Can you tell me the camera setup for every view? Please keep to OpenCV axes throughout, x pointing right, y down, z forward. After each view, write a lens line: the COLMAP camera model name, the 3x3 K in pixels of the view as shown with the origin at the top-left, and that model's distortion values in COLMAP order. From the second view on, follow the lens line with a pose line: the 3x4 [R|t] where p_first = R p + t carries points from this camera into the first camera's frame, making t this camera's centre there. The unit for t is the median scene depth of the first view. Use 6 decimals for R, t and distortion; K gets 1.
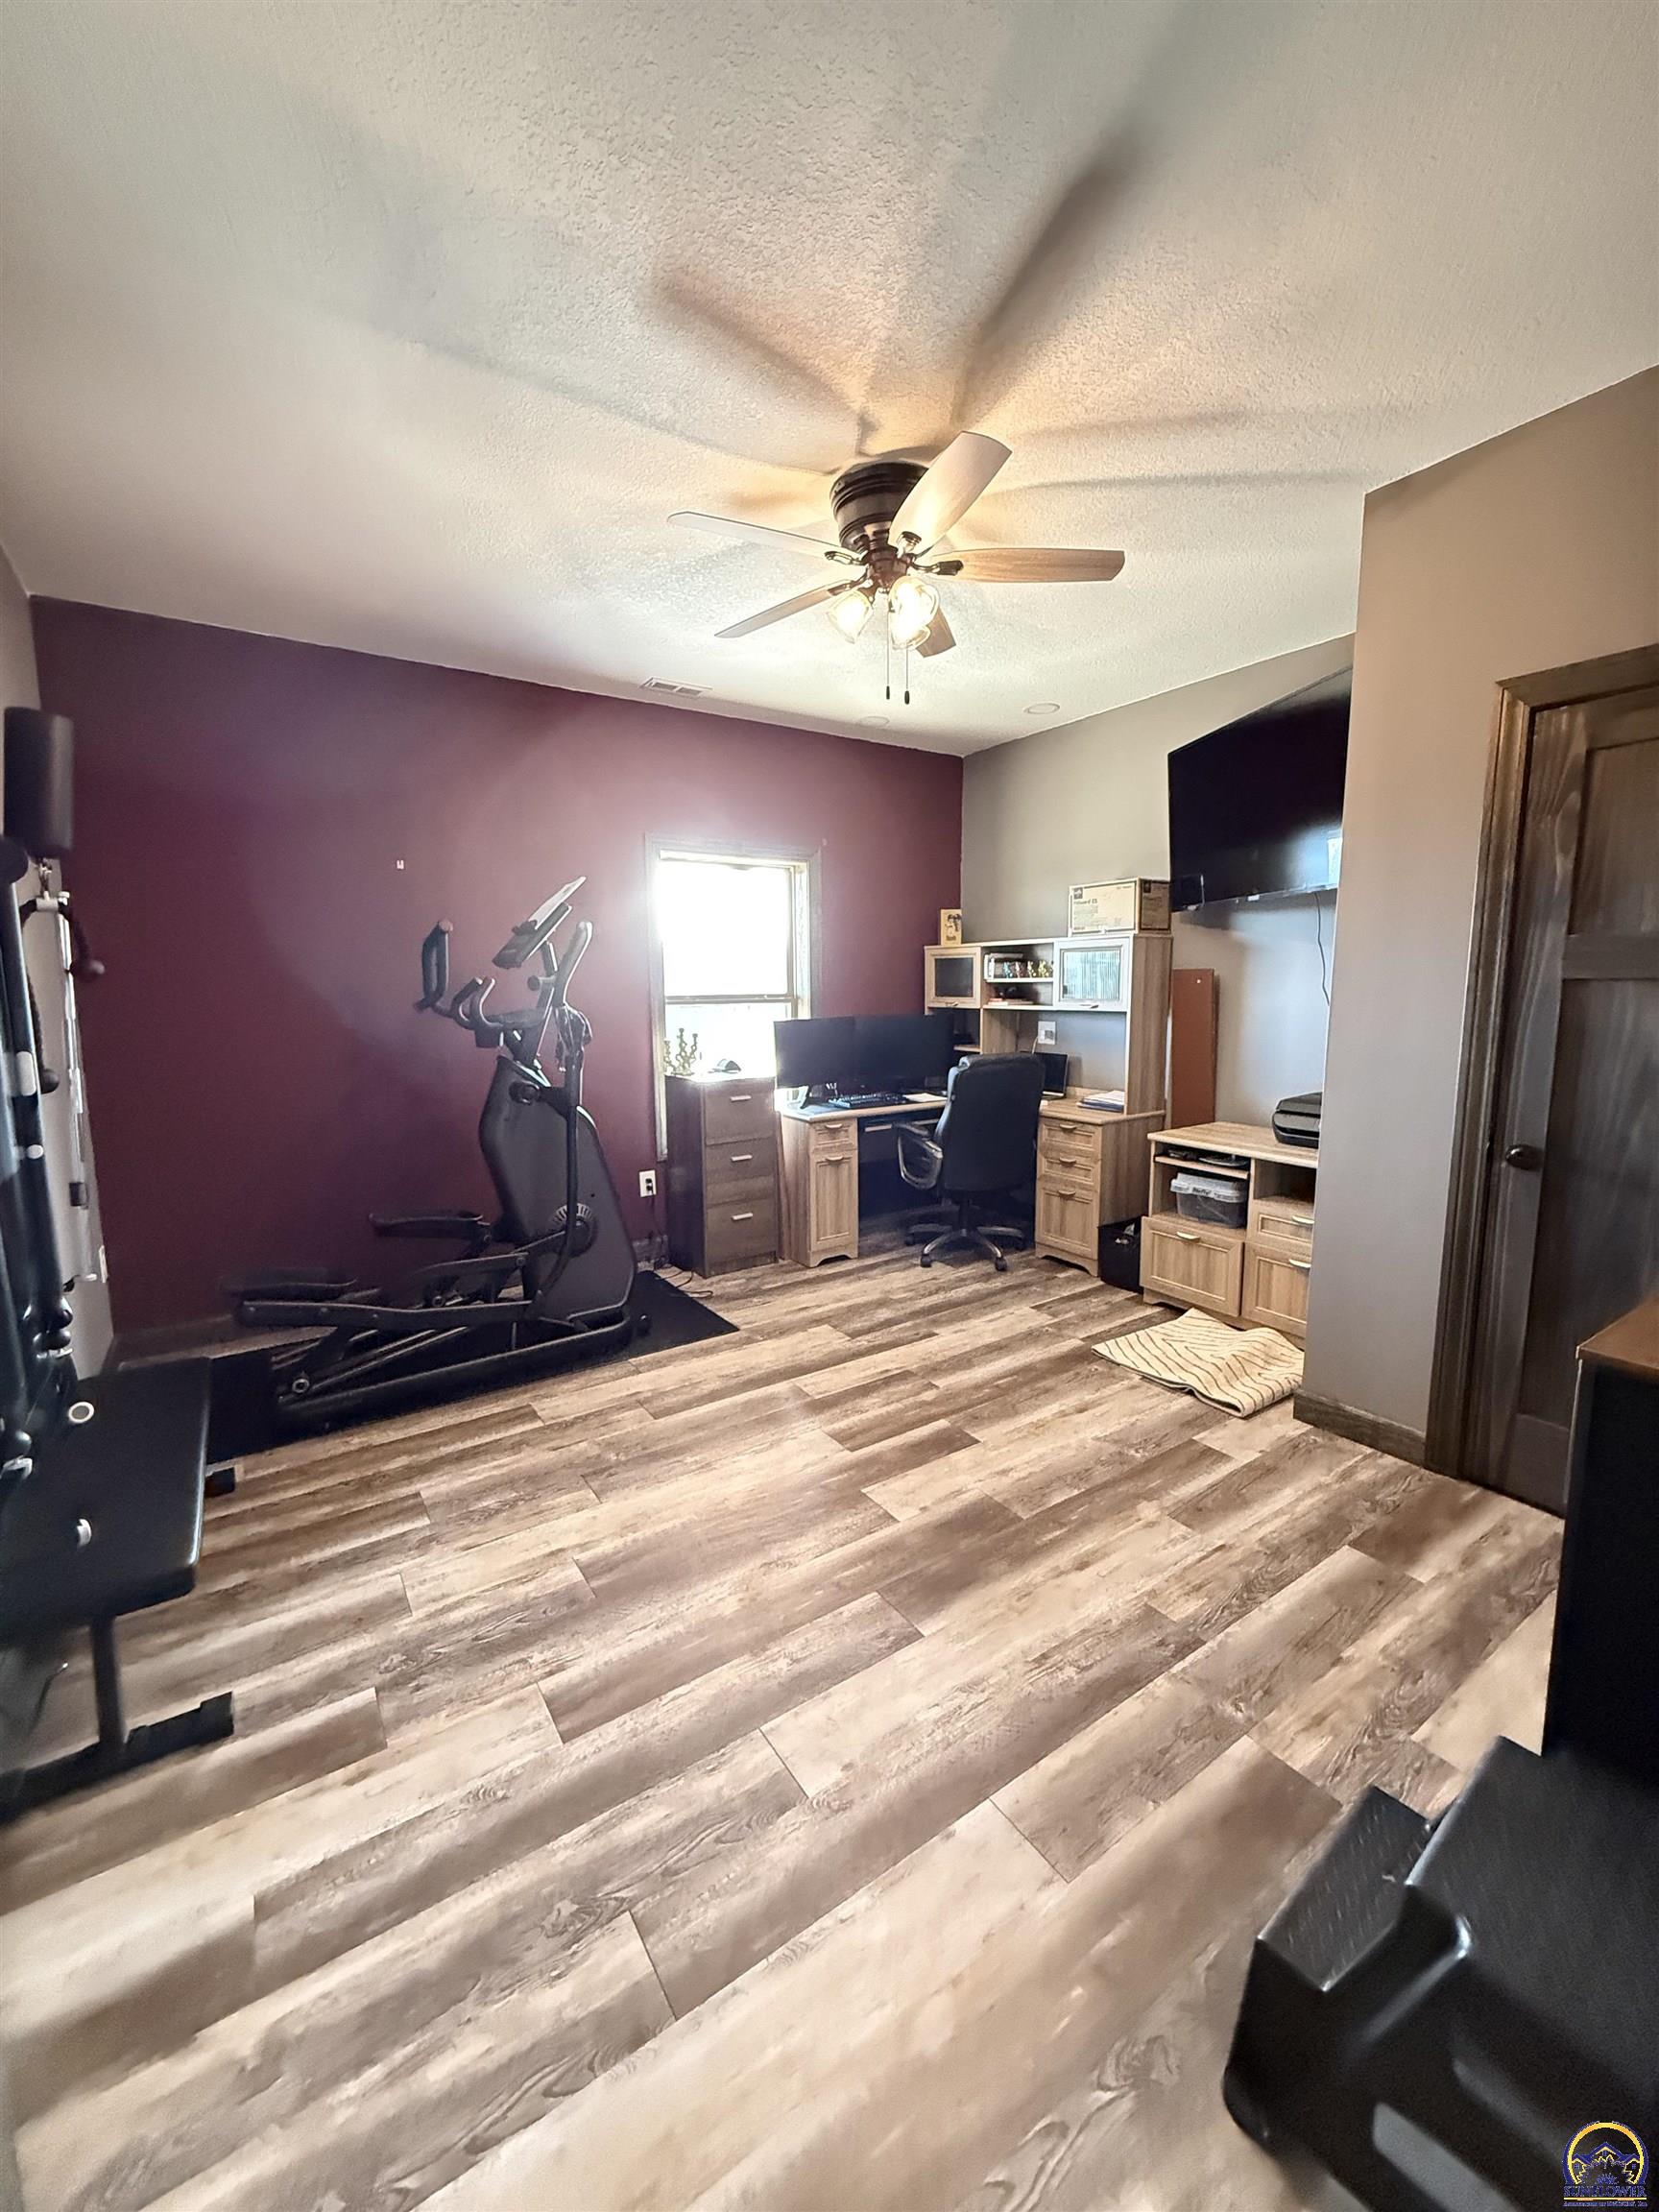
lens RADIAL K [[882.4, 0, 827.7], [0, 882.4, 1095.4], [0, 0, 1]] dist [0.000527, 0.000060]
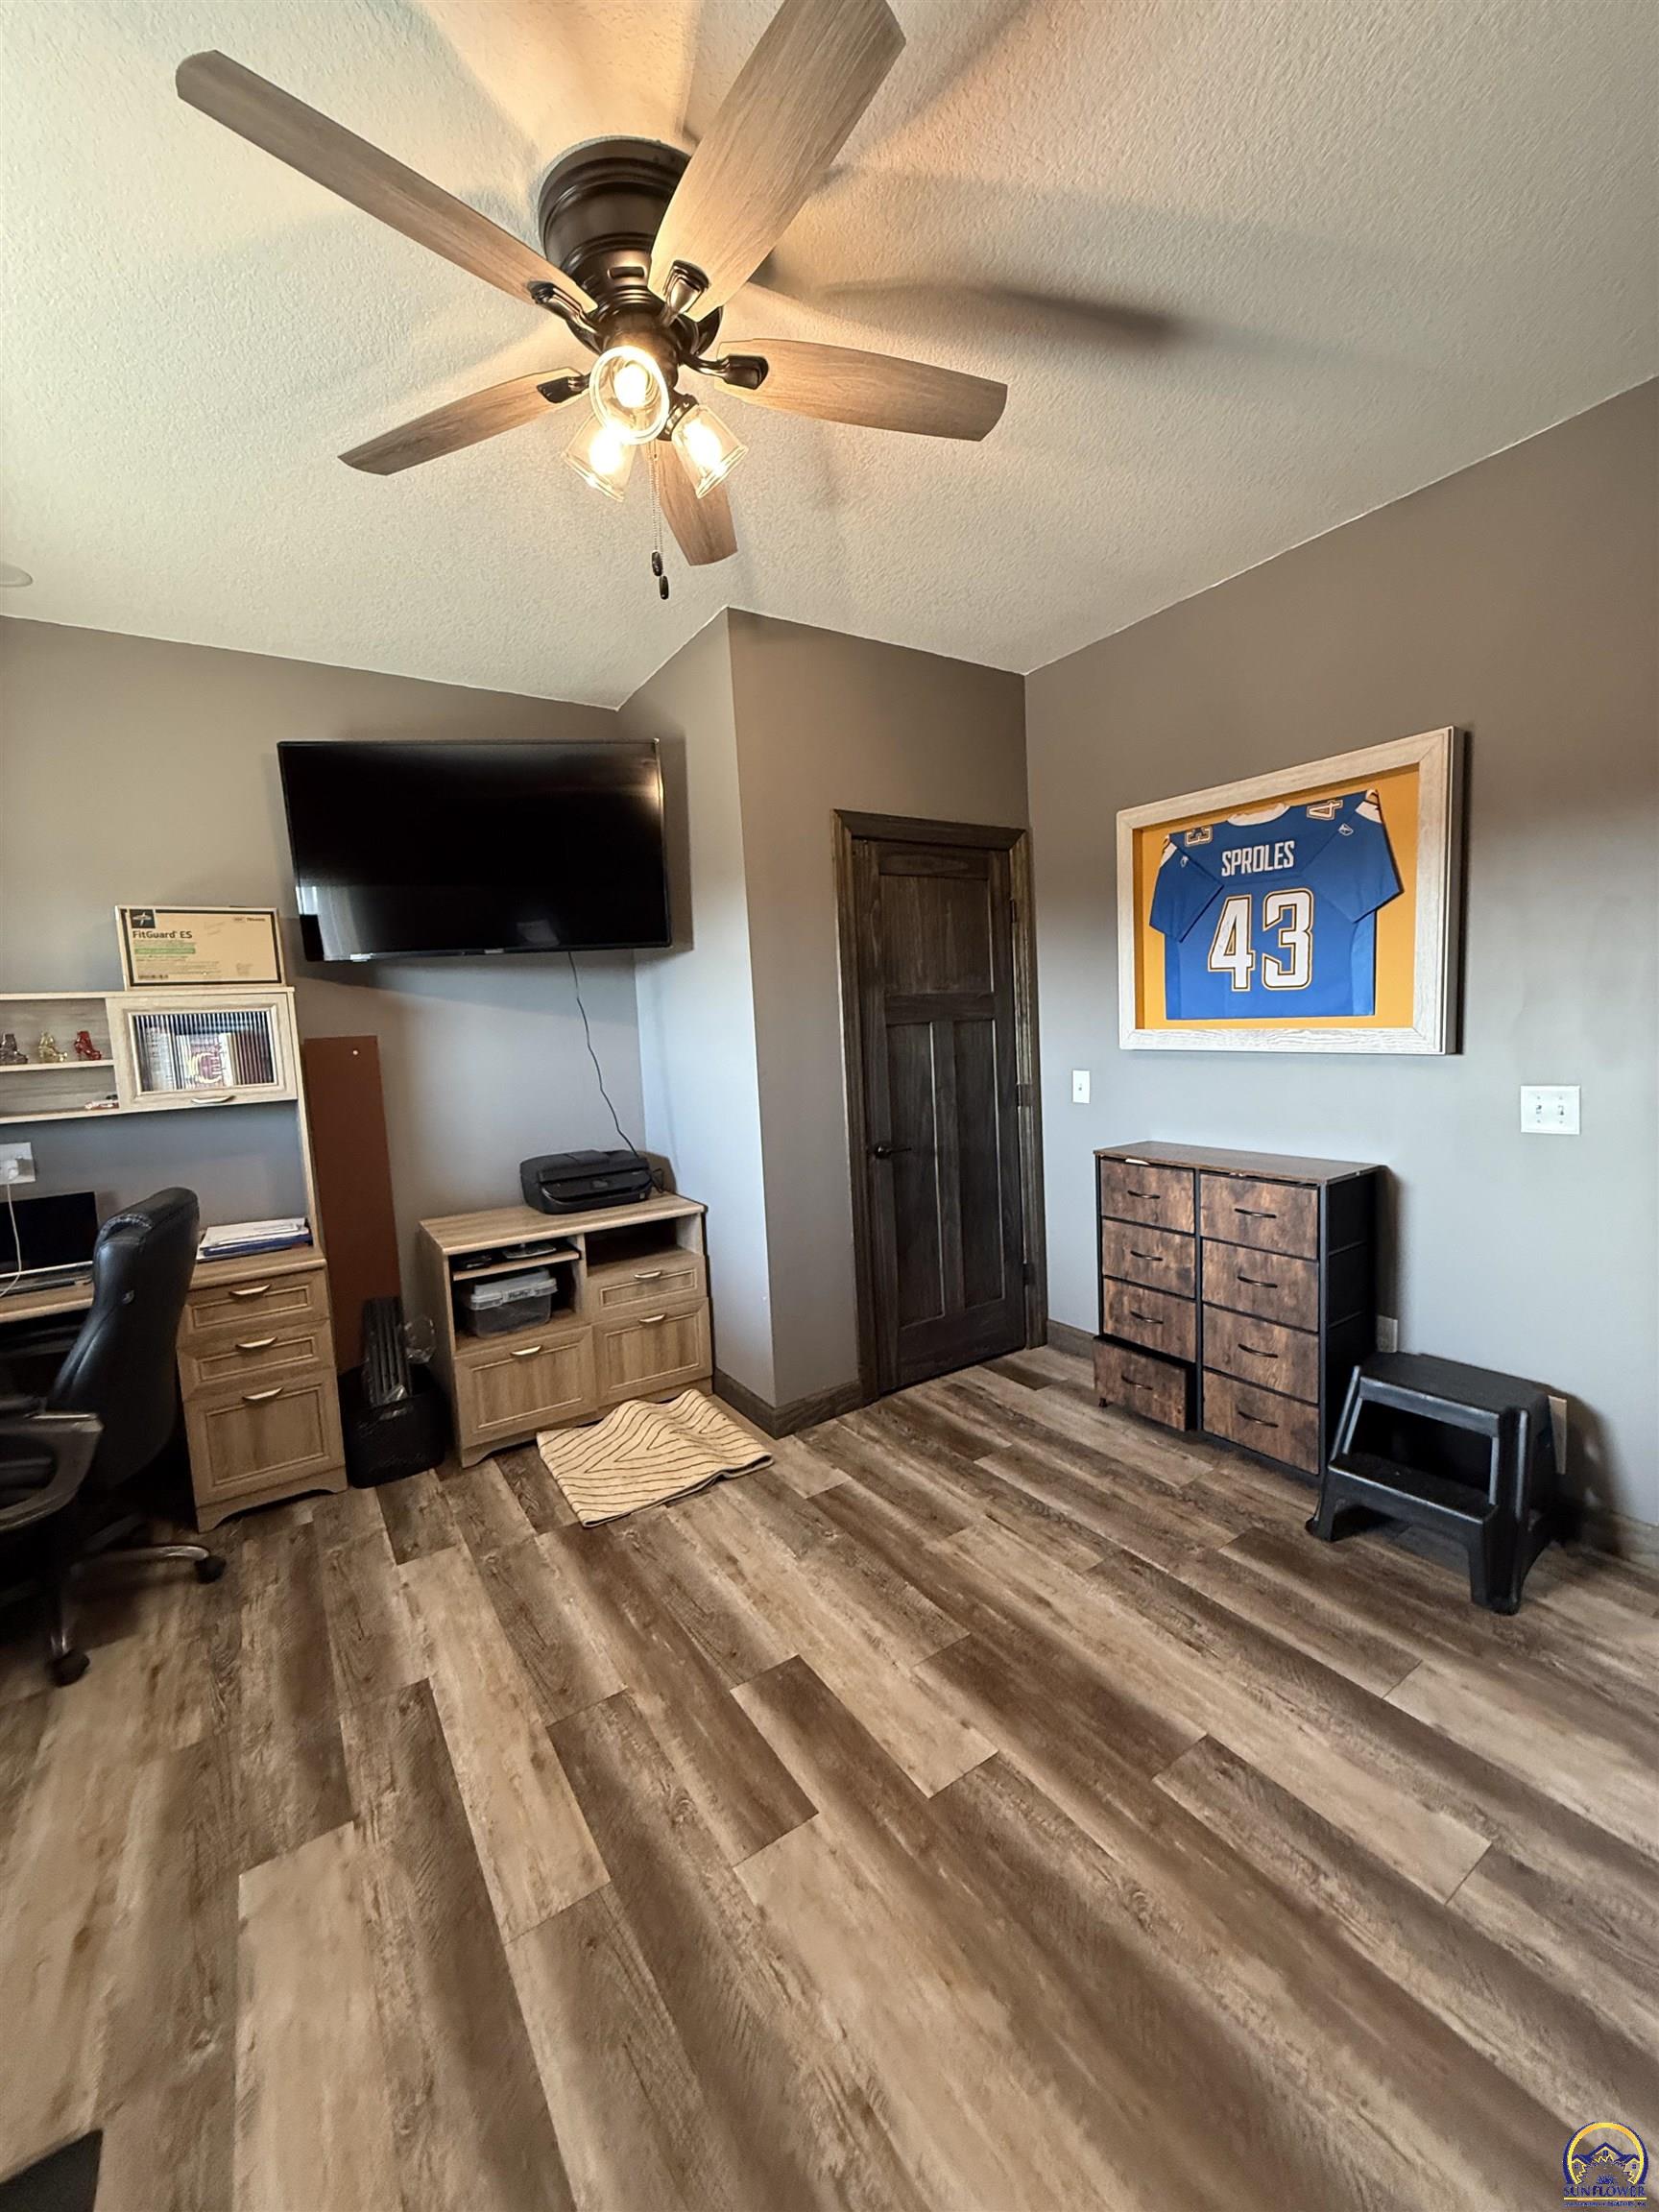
lens RADIAL K [[882.4, 0, 827.7], [0, 882.4, 1095.4], [0, 0, 1]] dist [0.000527, 0.000060]
pose [[0.011808, -0.079465, 0.996768, -0.545900], [0.177002, 0.981261, 0.076132, -0.123151], [-0.984140, 0.175531, 0.025652, 0.910798]]
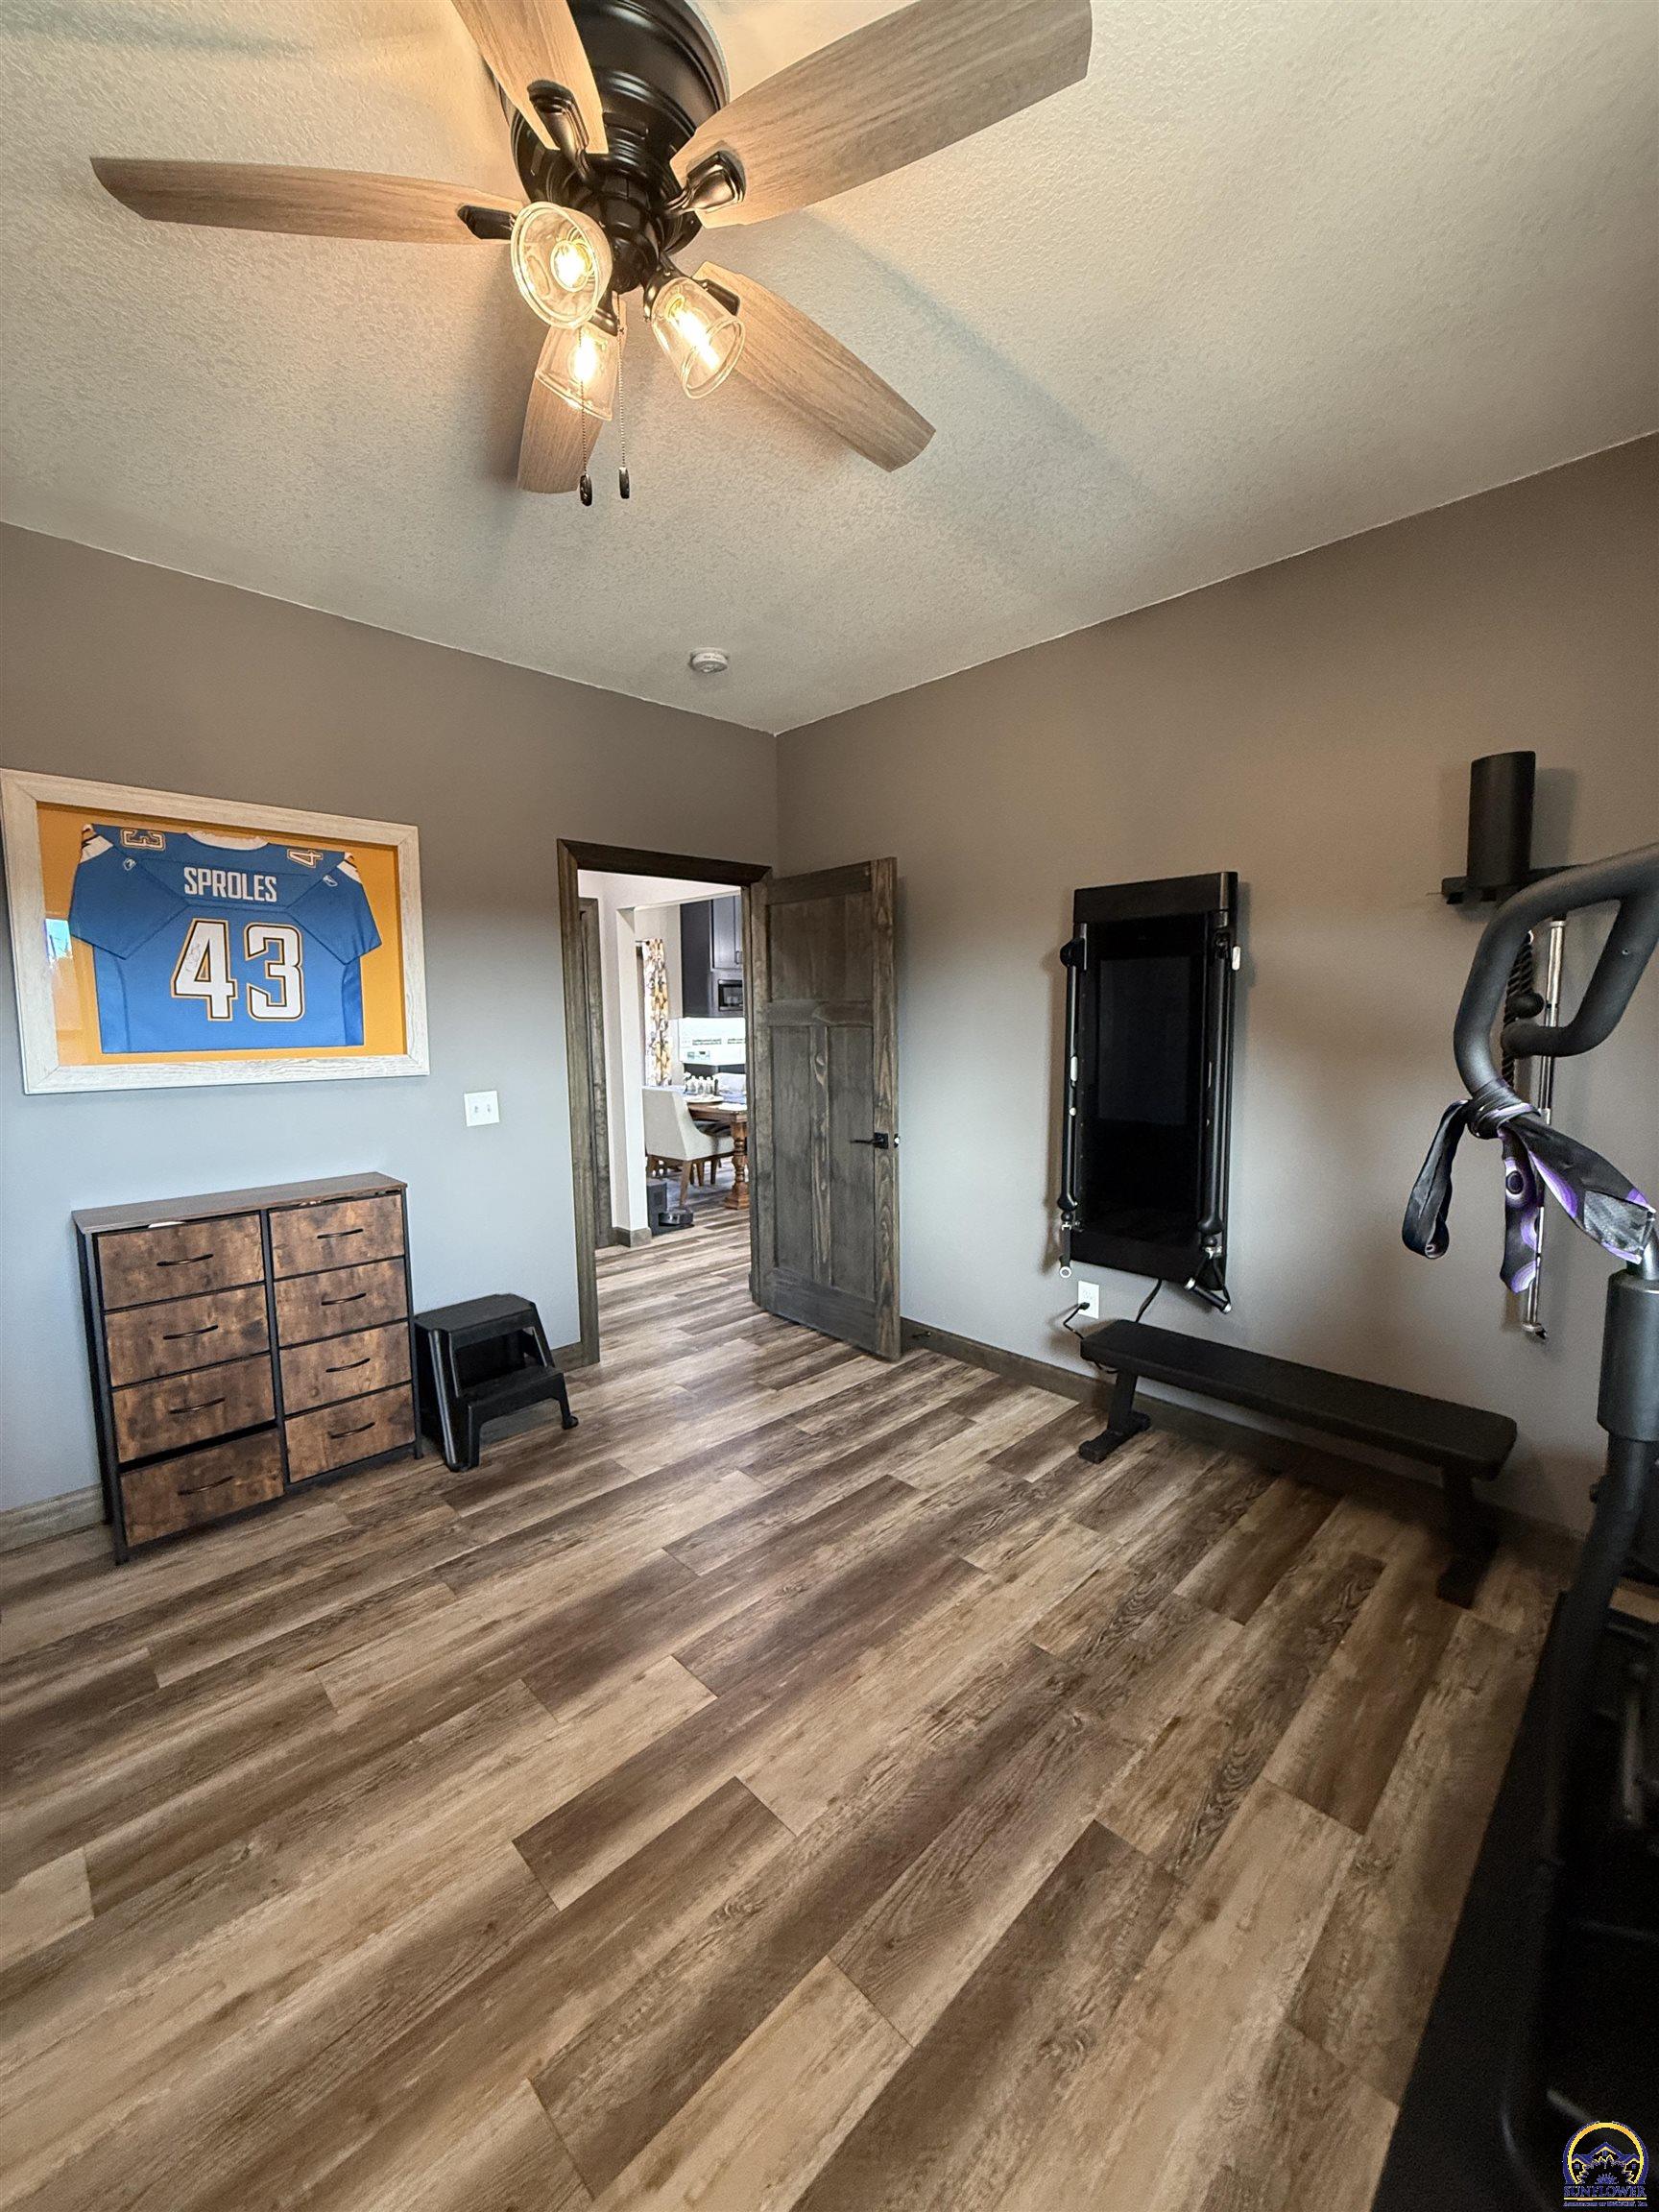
lens RADIAL K [[882.4, 0, 827.7], [0, 882.4, 1095.4], [0, 0, 1]] dist [0.000527, 0.000060]
pose [[-0.982522, 0.039272, -0.181958, 0.058775], [-0.002211, 0.974961, 0.222366, -0.221496], [0.186135, 0.218882, -0.957833, 1.546880]]
